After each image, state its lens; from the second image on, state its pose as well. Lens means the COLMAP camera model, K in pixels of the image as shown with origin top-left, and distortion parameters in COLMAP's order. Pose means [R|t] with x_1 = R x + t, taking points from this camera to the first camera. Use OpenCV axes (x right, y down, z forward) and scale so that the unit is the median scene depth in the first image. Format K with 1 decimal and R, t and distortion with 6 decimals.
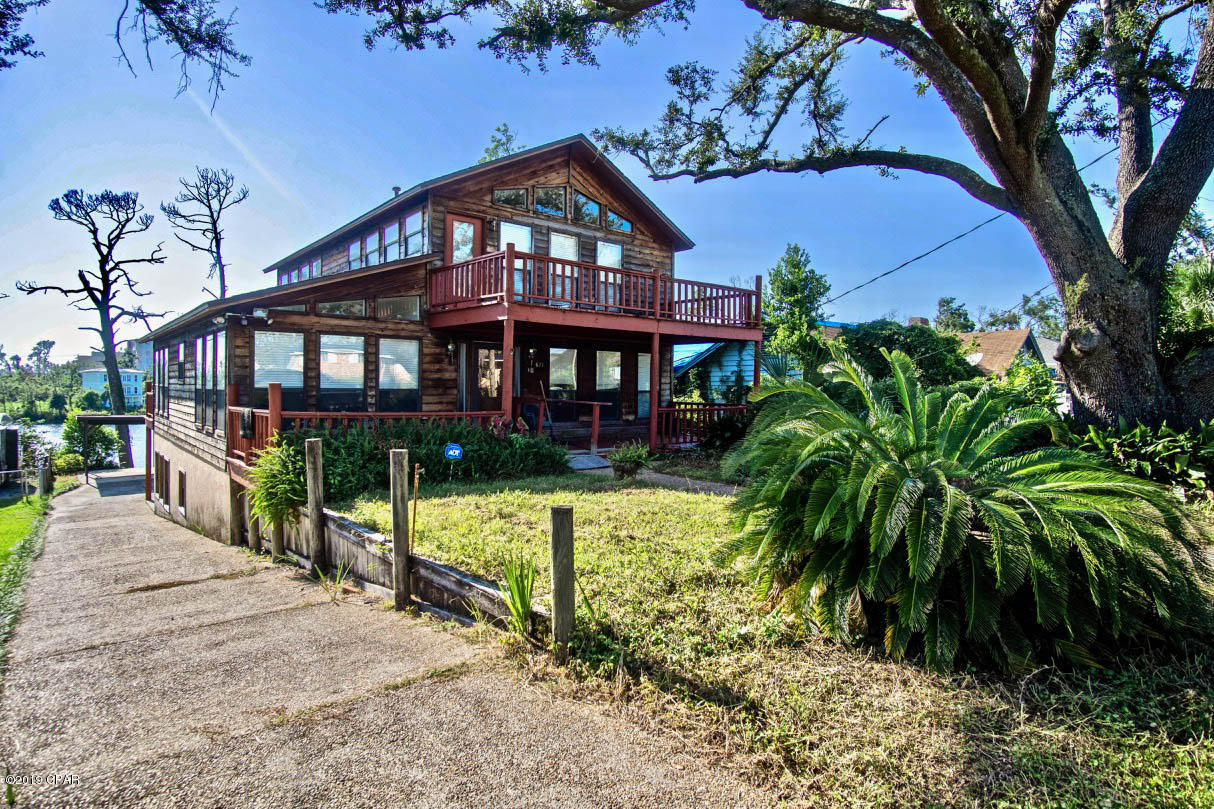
lens RADIAL K [[655.0, 0, 606.8], [0, 655.0, 397.2], [0, 0, 1]] dist [-0.035919, 0.012748]
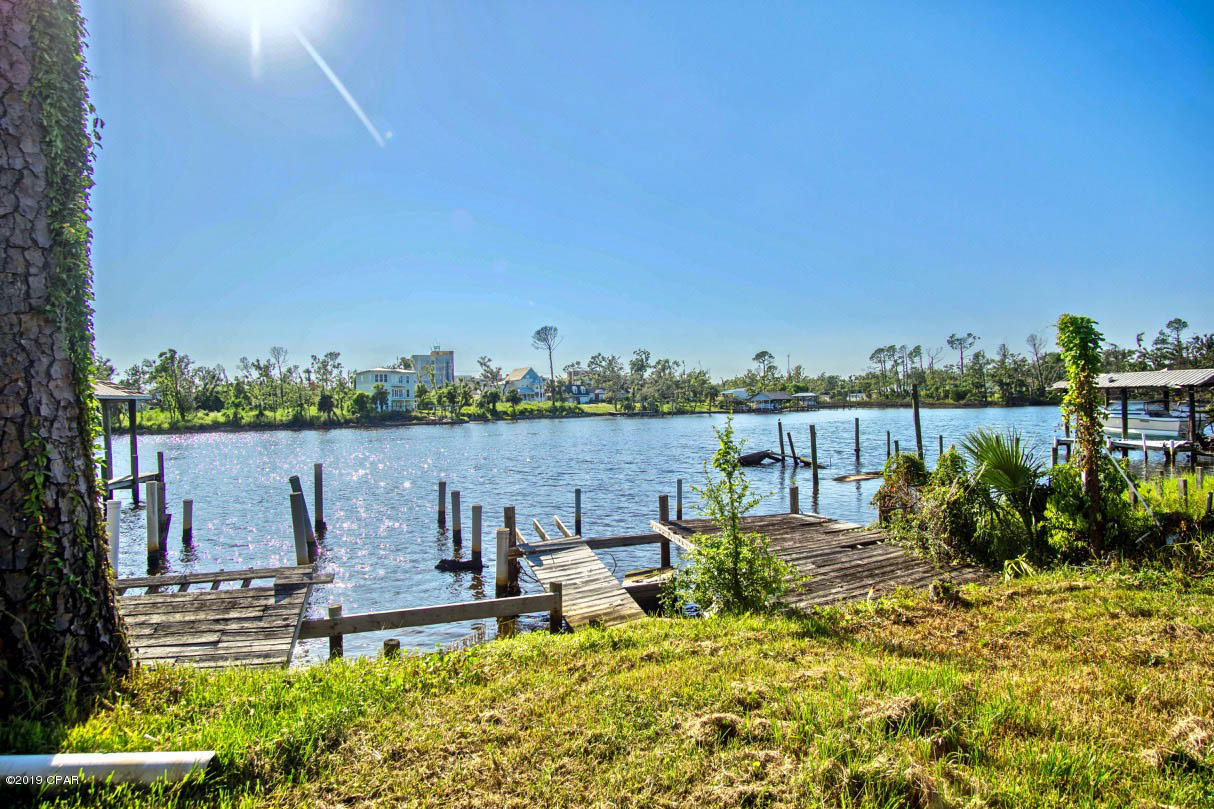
lens RADIAL K [[655.0, 0, 606.8], [0, 655.0, 397.2], [0, 0, 1]] dist [-0.035919, 0.012748]
pose [[0.939481, -0.034088, -0.340900, -0.627209], [0.026245, 0.999275, -0.027593, 0.089594], [0.341594, 0.016976, 0.939694, 0.930455]]
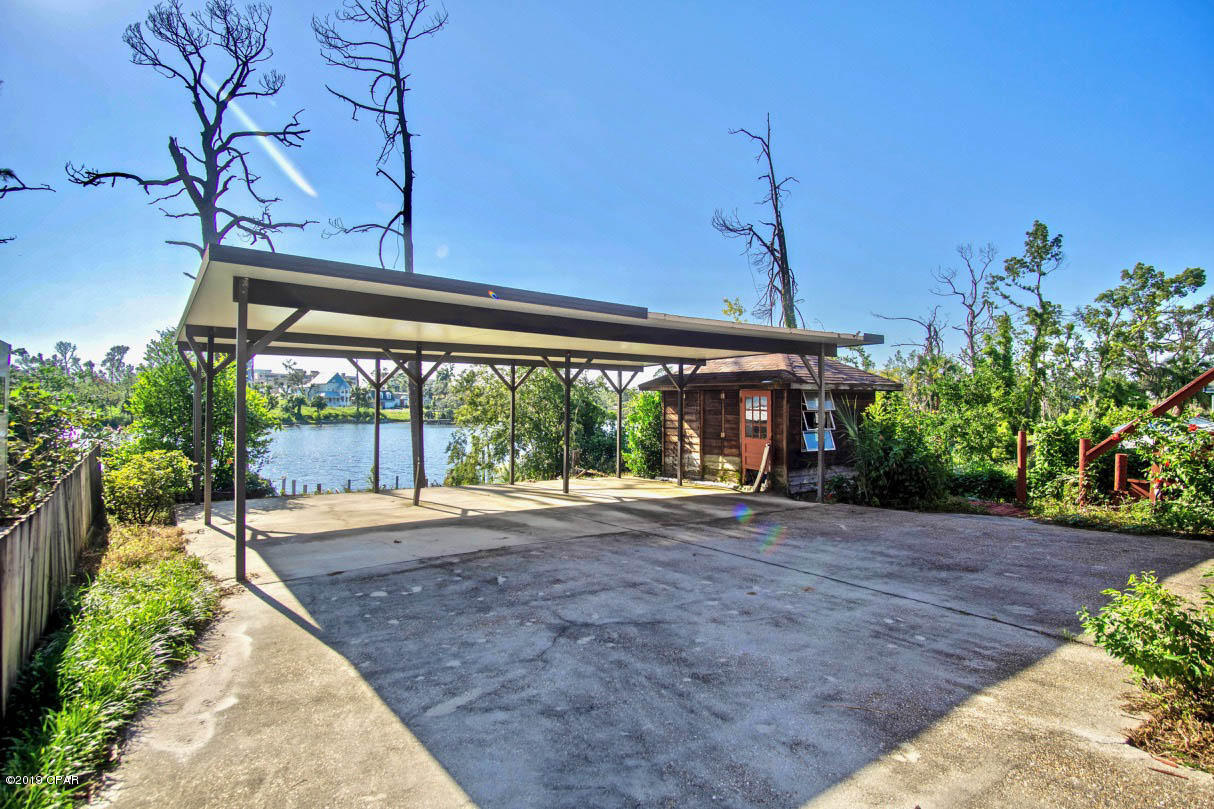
lens RADIAL K [[655.0, 0, 606.8], [0, 655.0, 397.2], [0, 0, 1]] dist [-0.035919, 0.012748]
pose [[0.997469, 0.004228, -0.070983, -0.376485], [-0.006194, 0.999603, -0.027497, 0.044487], [0.070839, 0.027867, 0.997098, 0.444356]]
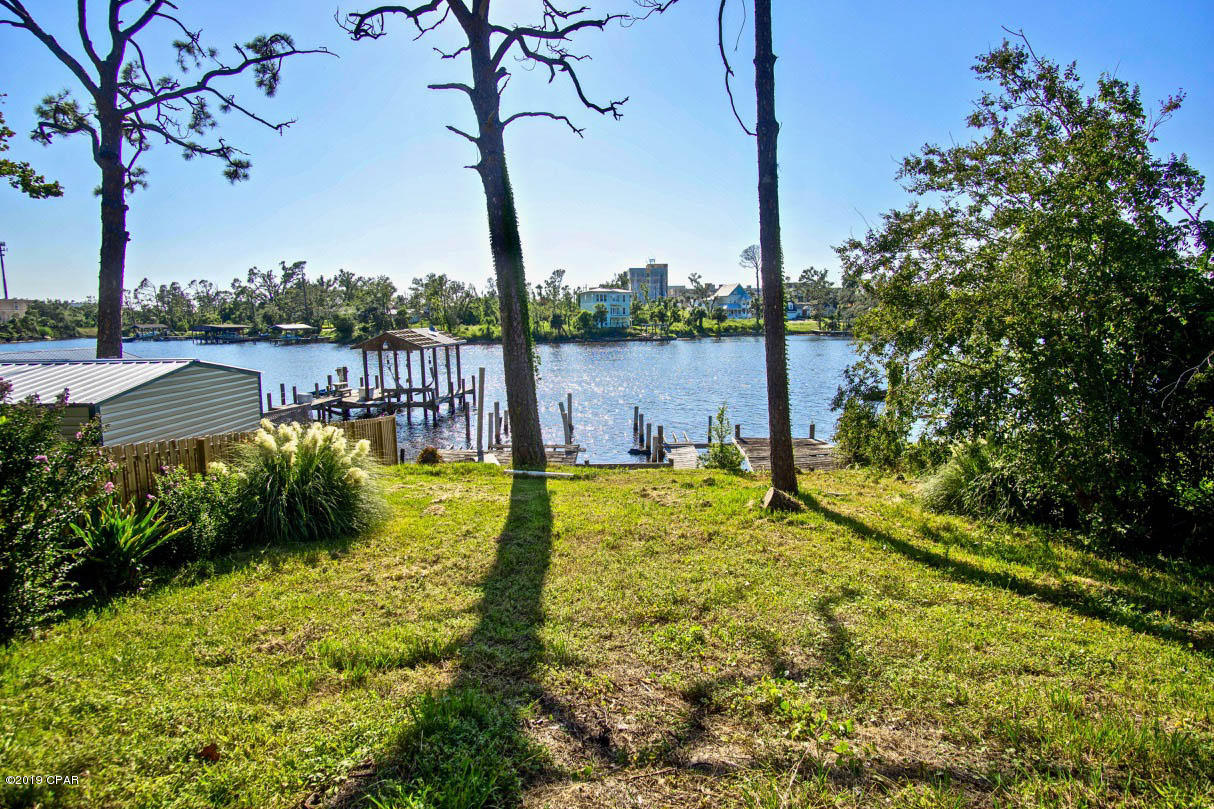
lens RADIAL K [[655.0, 0, 606.8], [0, 655.0, 397.2], [0, 0, 1]] dist [-0.035919, 0.012748]
pose [[0.782348, 0.059837, -0.619960, -0.456992], [0.008890, 0.994200, 0.107177, 0.043755], [0.622778, -0.089361, 0.777279, 0.716808]]
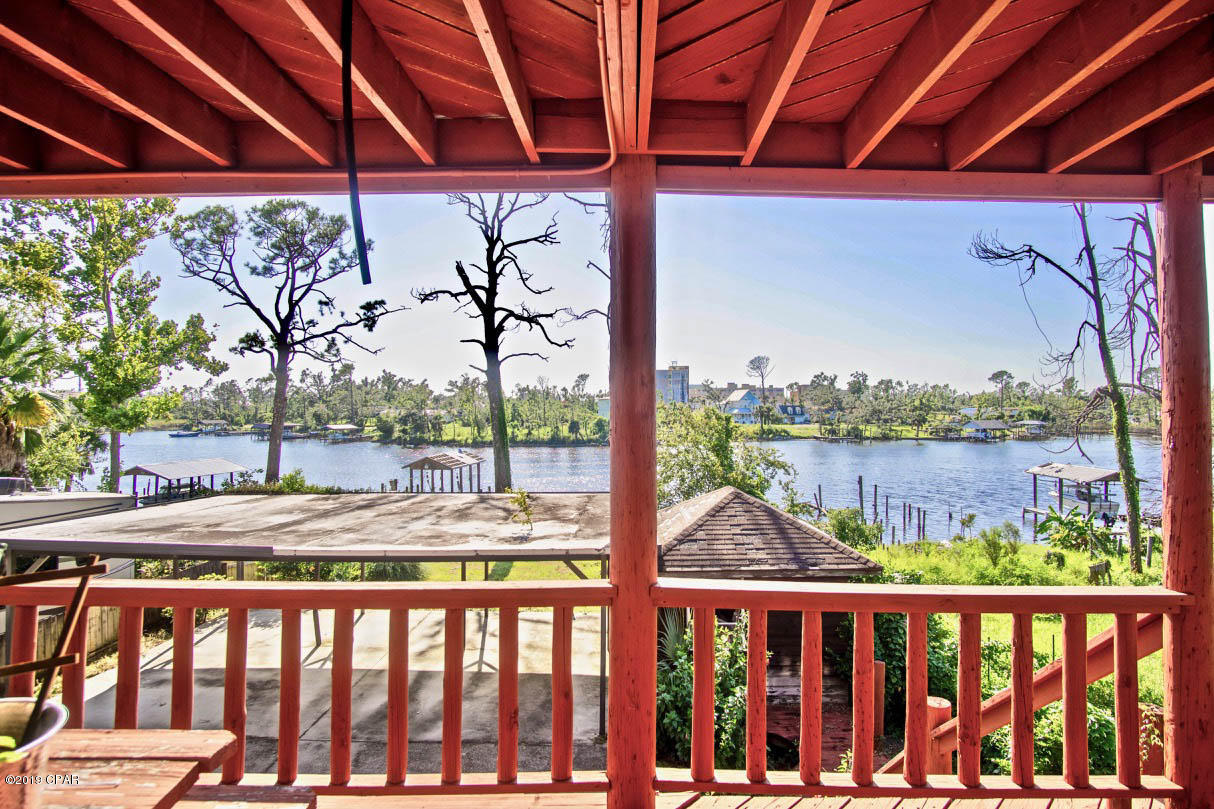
lens RADIAL K [[655.0, 0, 606.8], [0, 655.0, 397.2], [0, 0, 1]] dist [-0.035919, 0.012748]
pose [[0.752233, -0.019837, -0.658599, -0.193848], [-0.003792, 0.999400, -0.034433, -0.016739], [0.658886, 0.028400, 0.751706, 0.532435]]
